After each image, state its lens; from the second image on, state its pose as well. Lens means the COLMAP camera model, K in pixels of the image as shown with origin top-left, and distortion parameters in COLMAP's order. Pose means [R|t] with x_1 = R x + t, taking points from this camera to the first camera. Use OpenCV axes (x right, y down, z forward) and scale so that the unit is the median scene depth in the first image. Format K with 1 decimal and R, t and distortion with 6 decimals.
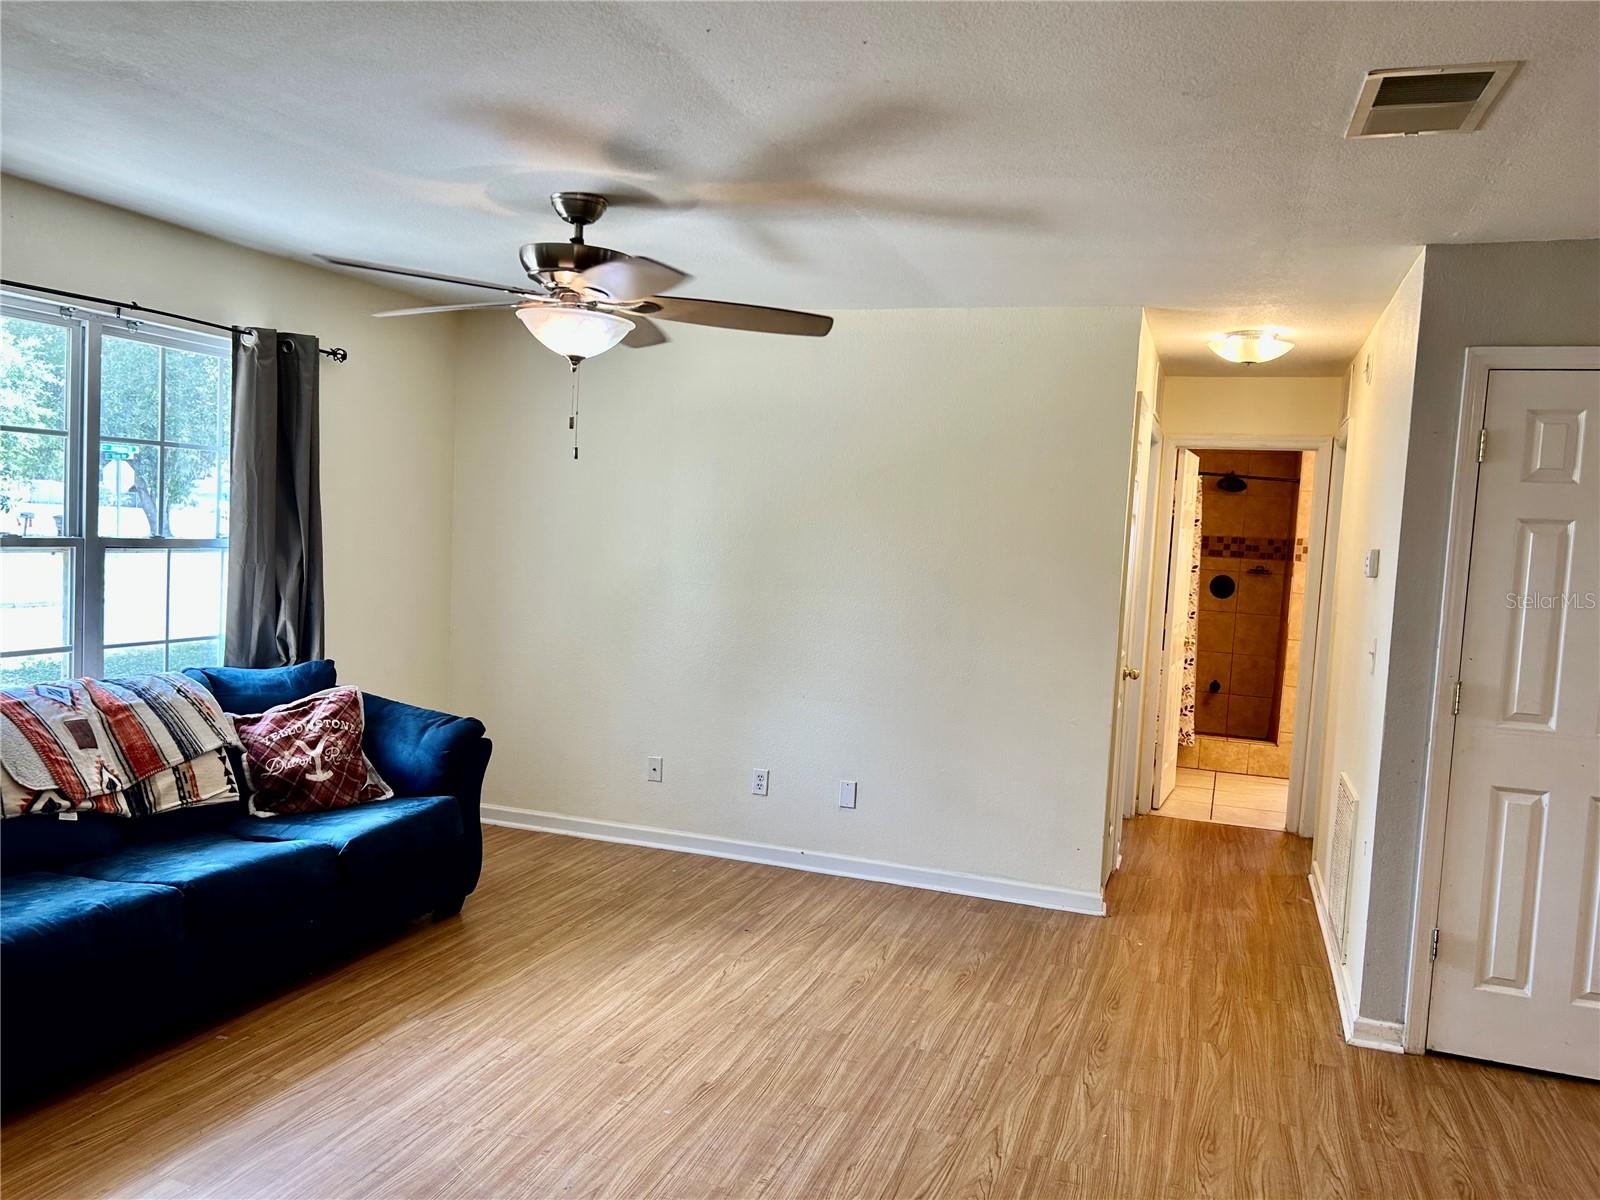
lens RADIAL K [[1201.1, 0, 795.9], [0, 1201.1, 612.1], [0, 0, 1]] dist [0.057790, -0.057959]
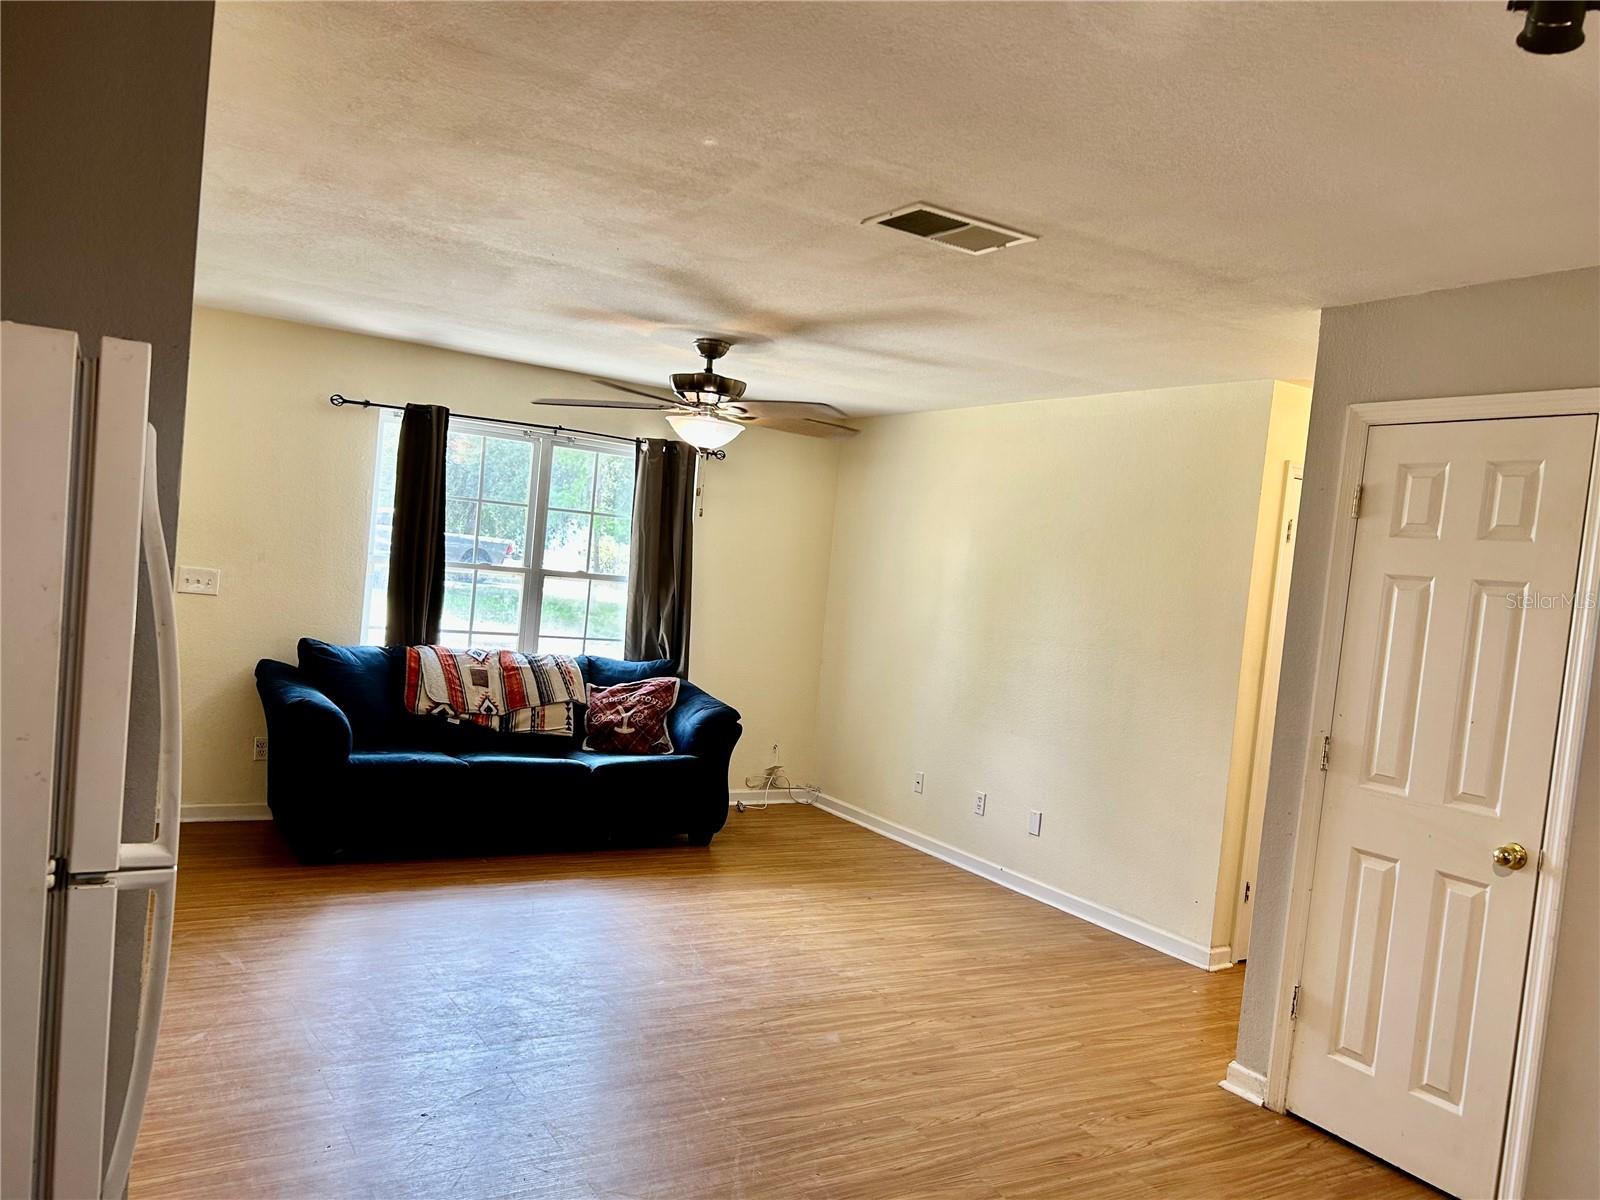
lens RADIAL K [[1201.1, 0, 810.9], [0, 1201.1, 614.7], [0, 0, 1]] dist [0.057790, -0.057959]
pose [[0.782531, 0.048424, -0.620726, 0.789817], [-0.098524, 0.994040, -0.046659, 0.044104], [0.614767, 0.097668, 0.782638, -0.044537]]
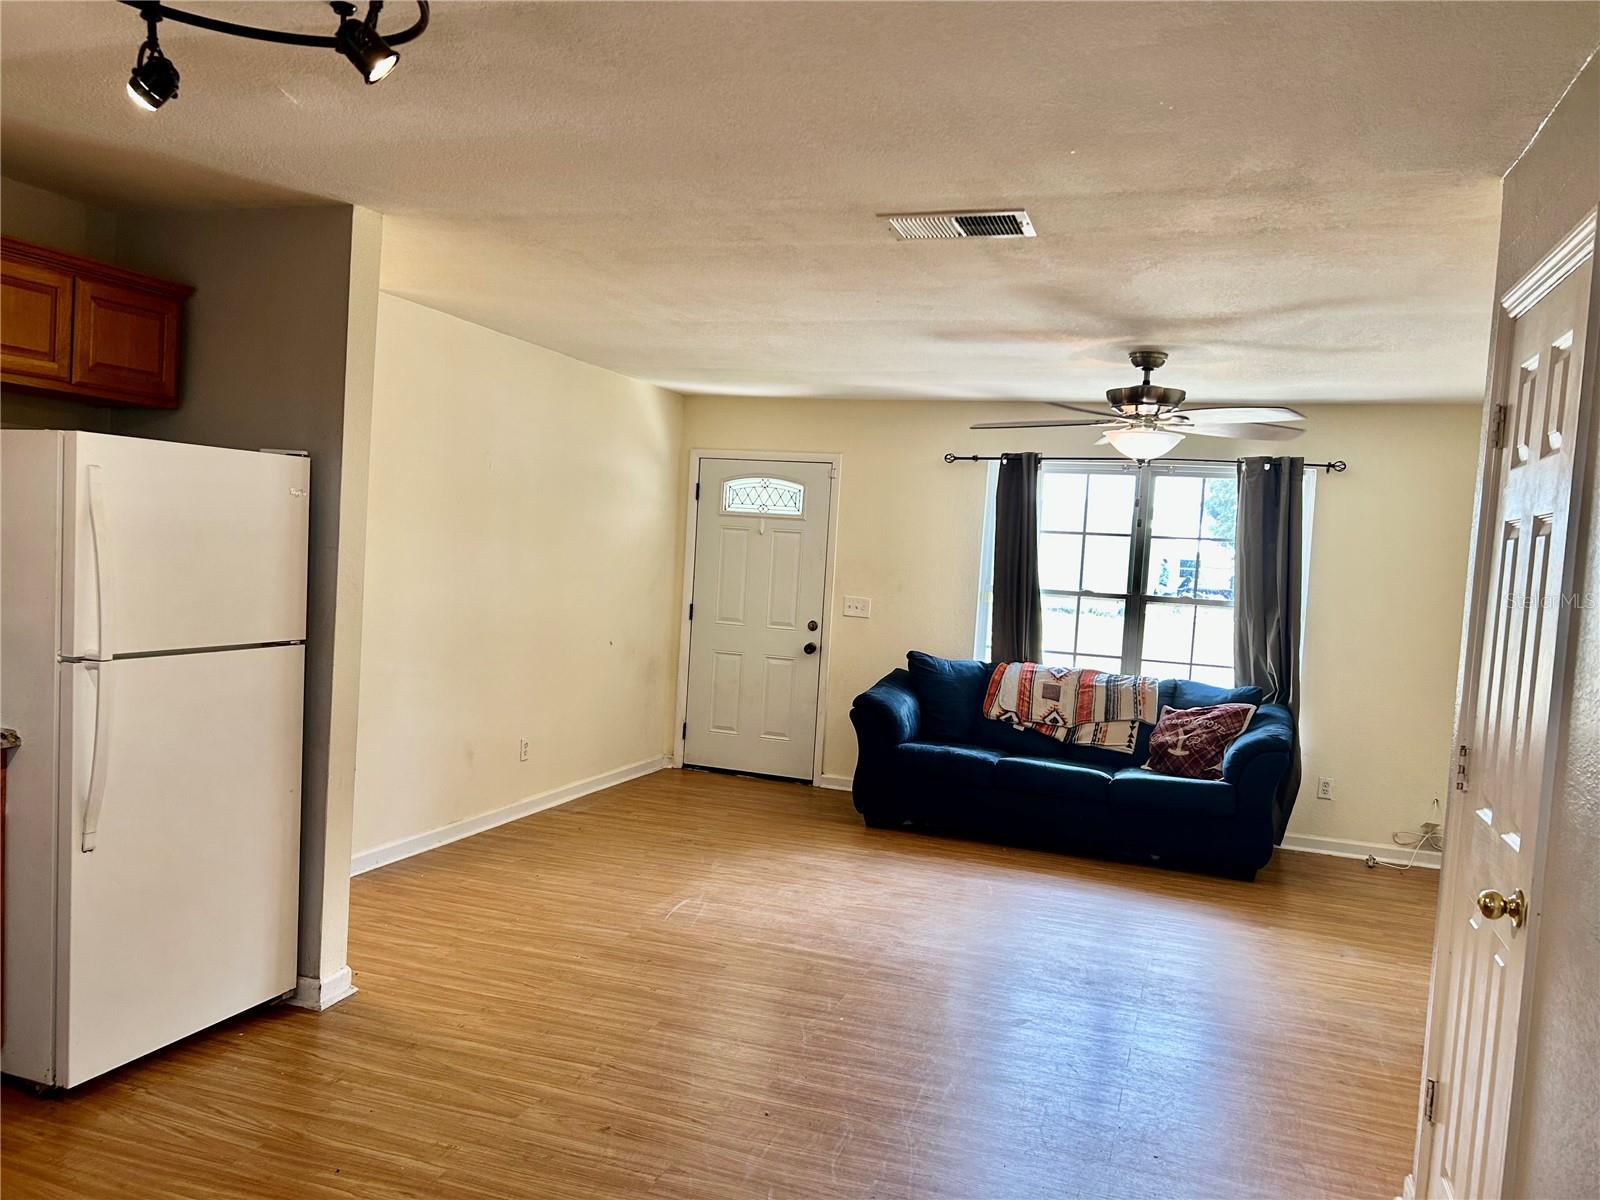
lens RADIAL K [[1201.1, 0, 796.3], [0, 1201.1, 616.4], [0, 0, 1]] dist [0.057790, -0.057959]
pose [[0.008812, 0.004920, -0.999949, 1.220775], [-0.129189, 0.991613, 0.003740, 0.027304], [0.991581, 0.129150, 0.009374, 0.554259]]
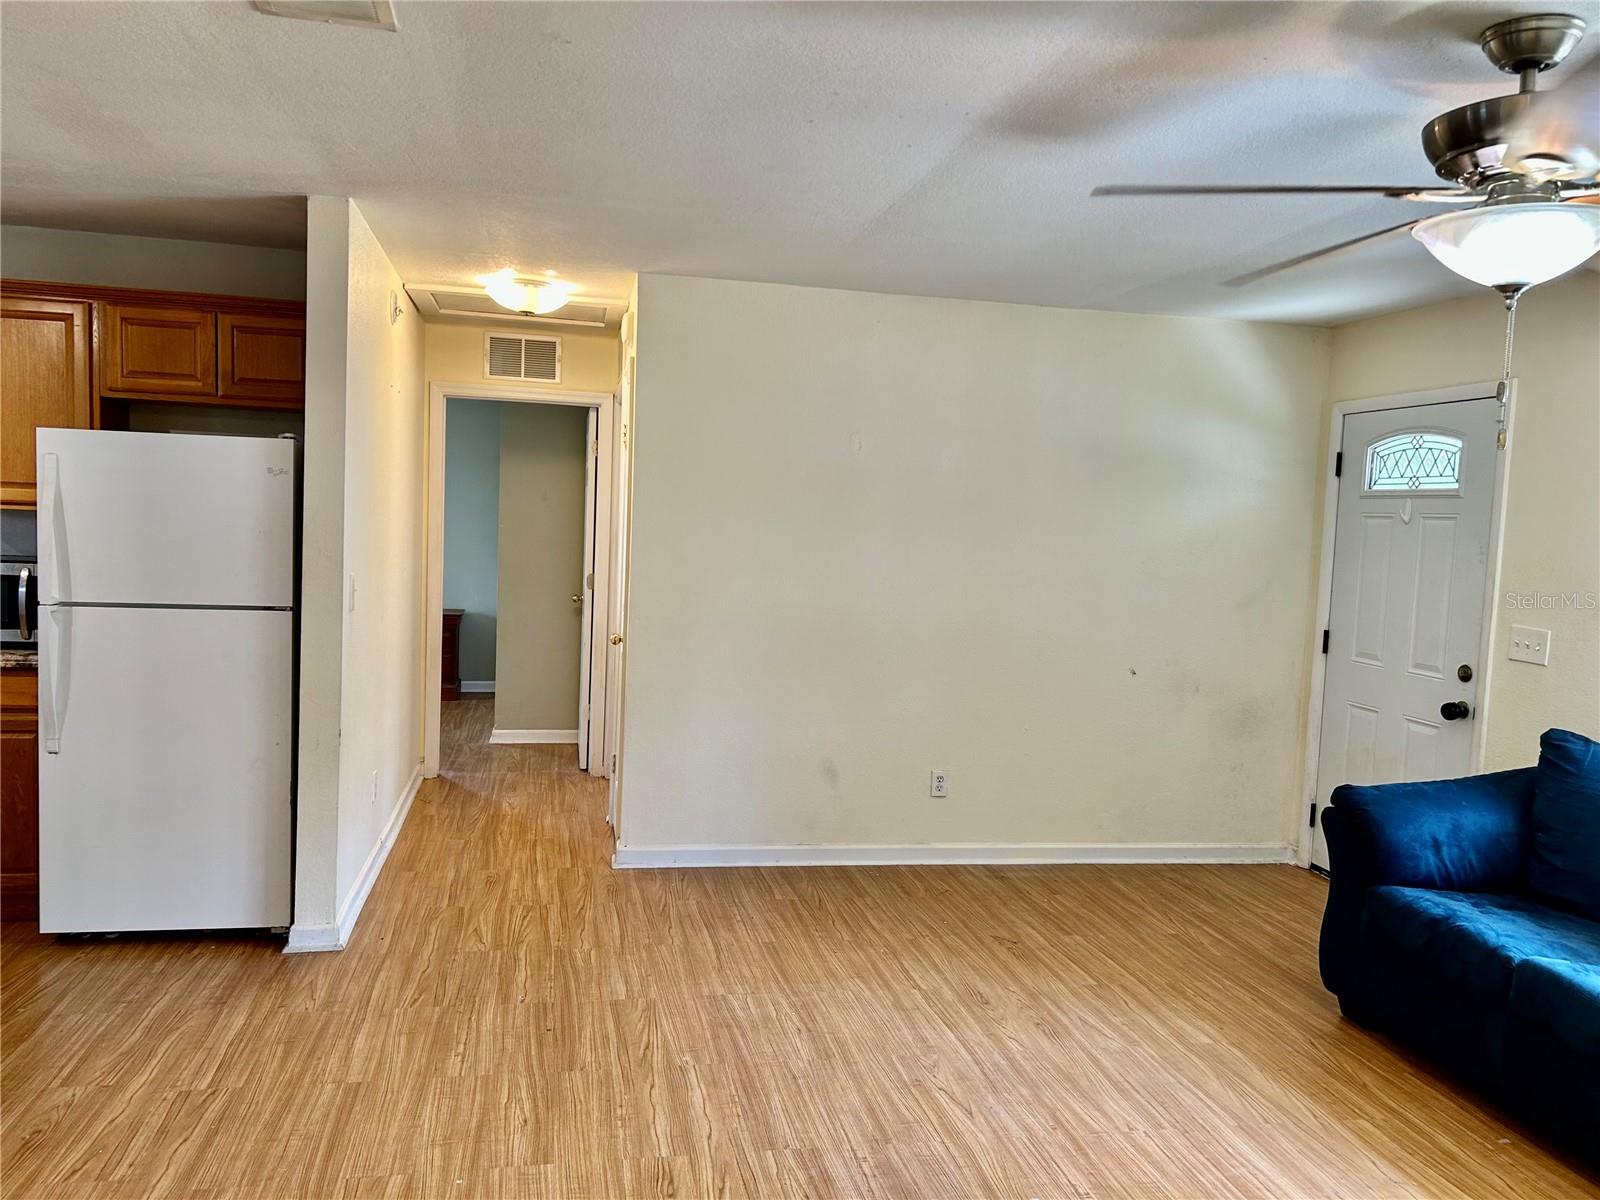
lens RADIAL K [[1201.1, 0, 791.4], [0, 1201.1, 614.0], [0, 0, 1]] dist [0.057790, -0.057959]
pose [[-0.857383, -0.047845, -0.512450, 0.416828], [-0.123031, 0.985857, 0.113799, -0.067027], [0.499757, 0.160617, -0.851143, 1.290103]]
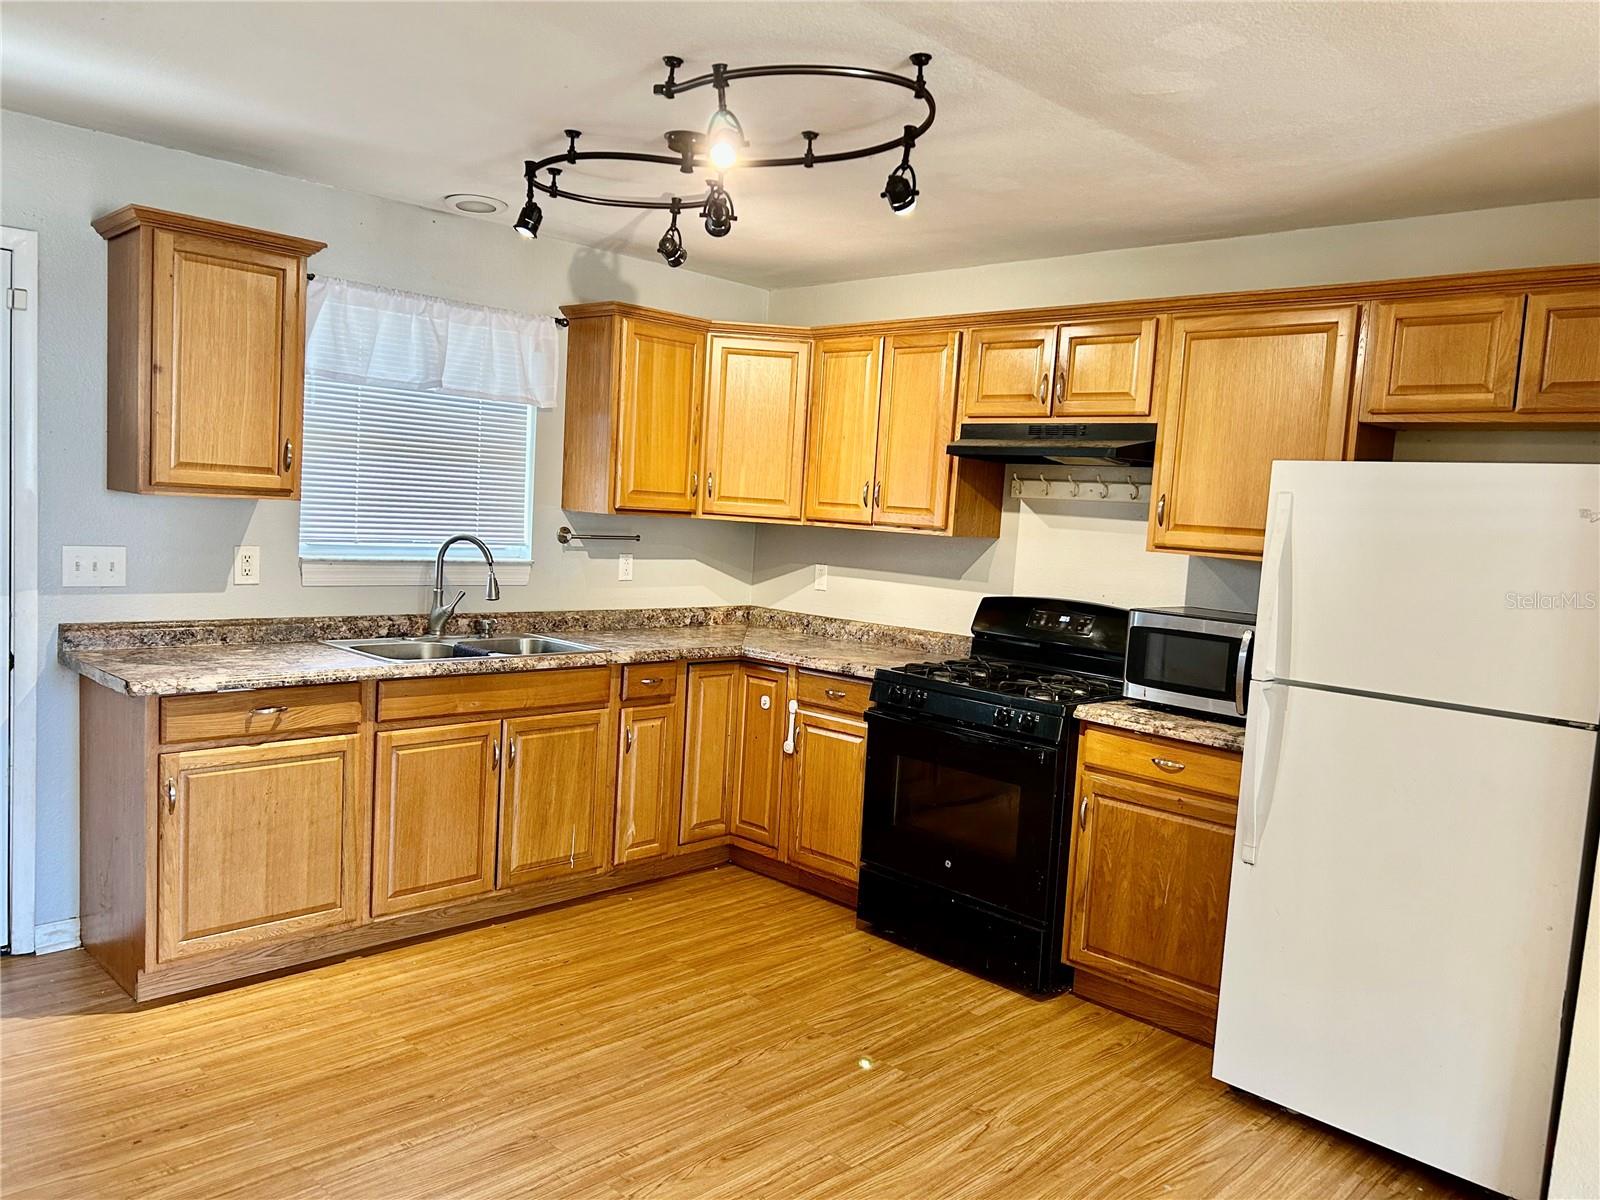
lens RADIAL K [[1201.1, 0, 797.7], [0, 1201.1, 614.6], [0, 0, 1]] dist [0.057790, -0.057959]
pose [[-0.900932, -0.148607, 0.407723, 0.384120], [-0.080834, 0.980563, 0.178780, -0.045656], [-0.426366, 0.128111, -0.895433, 0.968655]]
